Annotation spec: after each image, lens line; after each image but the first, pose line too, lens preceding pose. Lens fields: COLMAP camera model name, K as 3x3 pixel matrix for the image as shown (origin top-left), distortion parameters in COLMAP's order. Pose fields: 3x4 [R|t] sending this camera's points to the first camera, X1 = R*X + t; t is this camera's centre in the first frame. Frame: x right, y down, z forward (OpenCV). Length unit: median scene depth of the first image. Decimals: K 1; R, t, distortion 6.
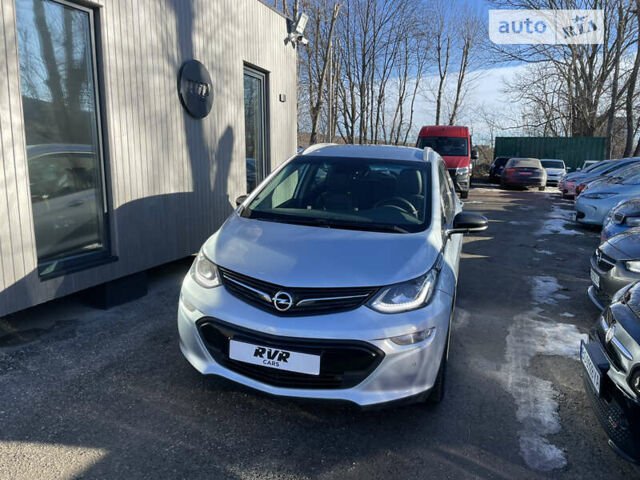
lens RADIAL K [[489.4, 0, 320.0], [0, 489.4, 240.0], [0, 0, 1]] dist [0.084200, -0.116336]
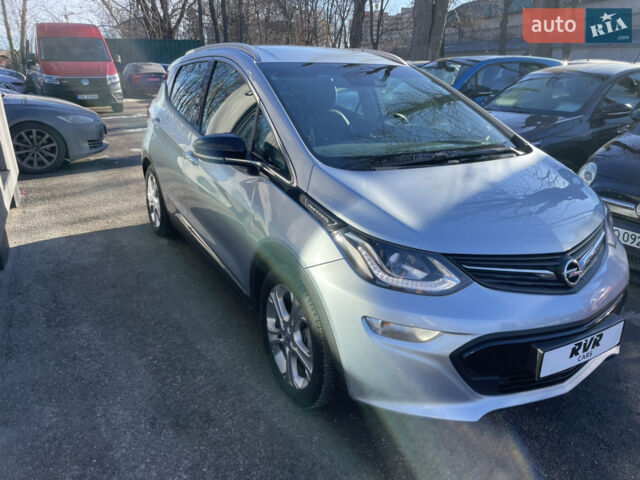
lens RADIAL K [[489.4, 0, 320.0], [0, 489.4, 240.0], [0, 0, 1]] dist [0.084200, -0.116336]
pose [[0.662578, -0.276480, 0.696096, -0.487294], [0.148340, 0.959406, 0.239866, -0.088635], [-0.734156, -0.055671, 0.676694, 0.472879]]
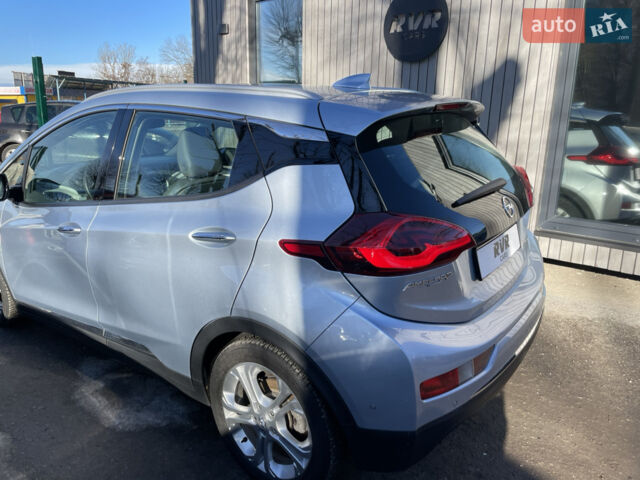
lens RADIAL K [[485.7, 0, 320.0], [0, 485.7, 240.0], [0, 0, 1]] dist [0.070135, -0.103283]
pose [[-0.341101, 0.228094, -0.911934, 0.696030], [-0.166117, 0.940221, 0.297304, -0.226911], [0.925233, 0.252898, -0.282820, 1.396831]]
